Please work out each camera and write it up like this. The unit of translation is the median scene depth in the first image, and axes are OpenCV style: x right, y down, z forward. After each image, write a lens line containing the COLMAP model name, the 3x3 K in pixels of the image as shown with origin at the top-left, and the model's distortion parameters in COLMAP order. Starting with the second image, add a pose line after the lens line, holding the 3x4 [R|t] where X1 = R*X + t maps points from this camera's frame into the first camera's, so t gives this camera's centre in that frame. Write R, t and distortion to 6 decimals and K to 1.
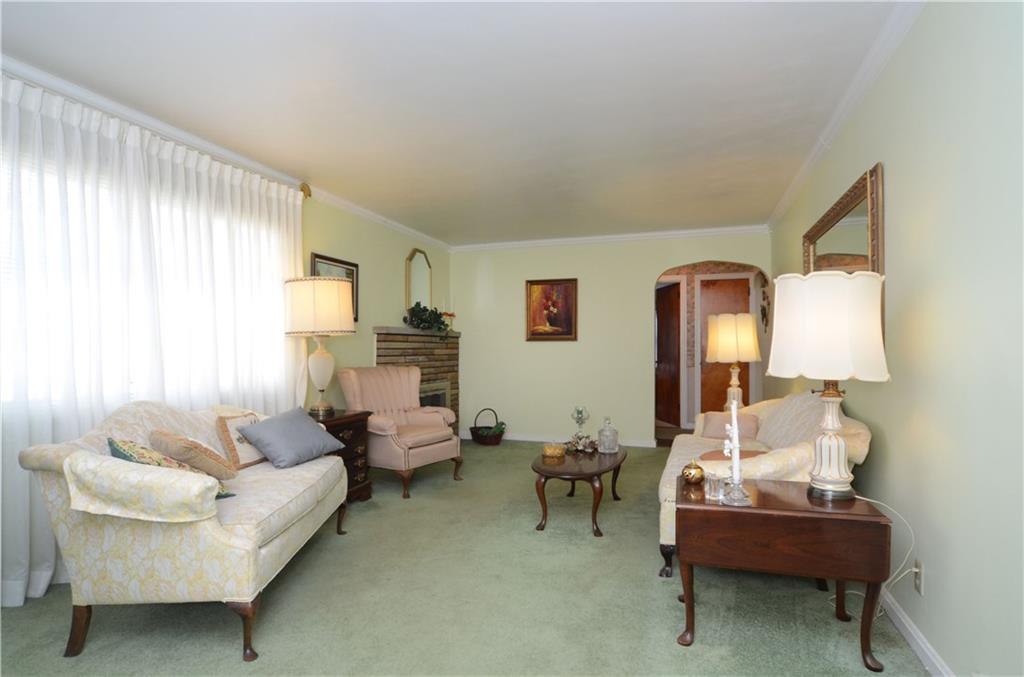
lens RADIAL K [[547.3, 0, 516.0], [0, 547.3, 349.3], [0, 0, 1]] dist [-0.022462, -0.000125]
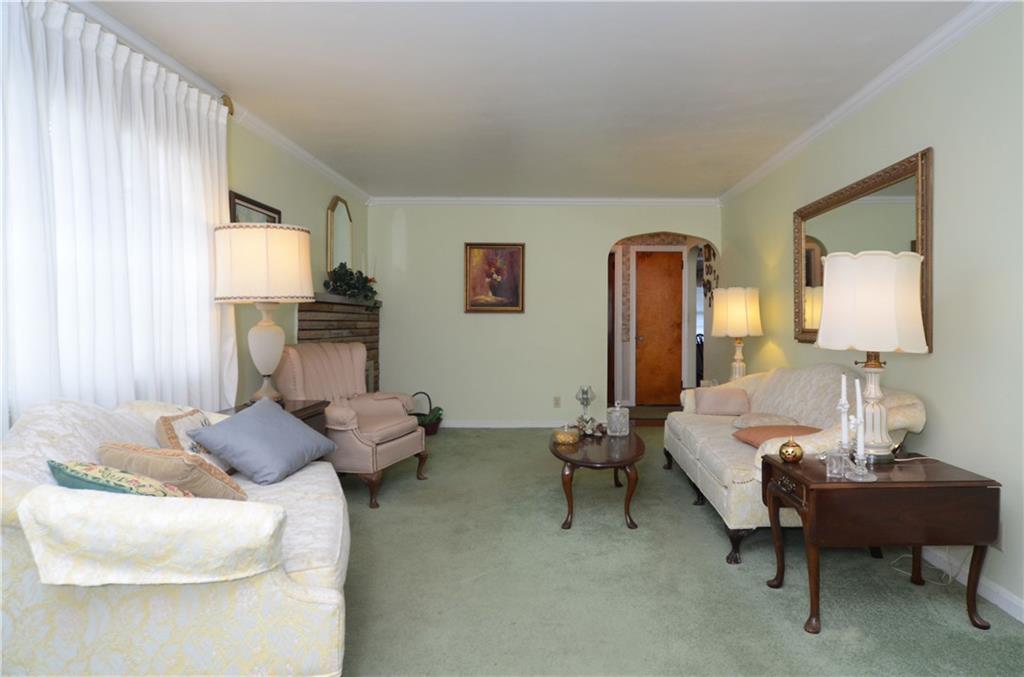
lens RADIAL K [[599.0, 0, 512.7], [0, 599.0, 323.8], [0, 0, 1]] dist [-0.000401, 0.000041]
pose [[0.940864, 0.004183, 0.338759, -0.309972], [-0.004493, 0.999990, 0.000132, 0.002545], [-0.338755, -0.001646, 0.940873, 0.107939]]
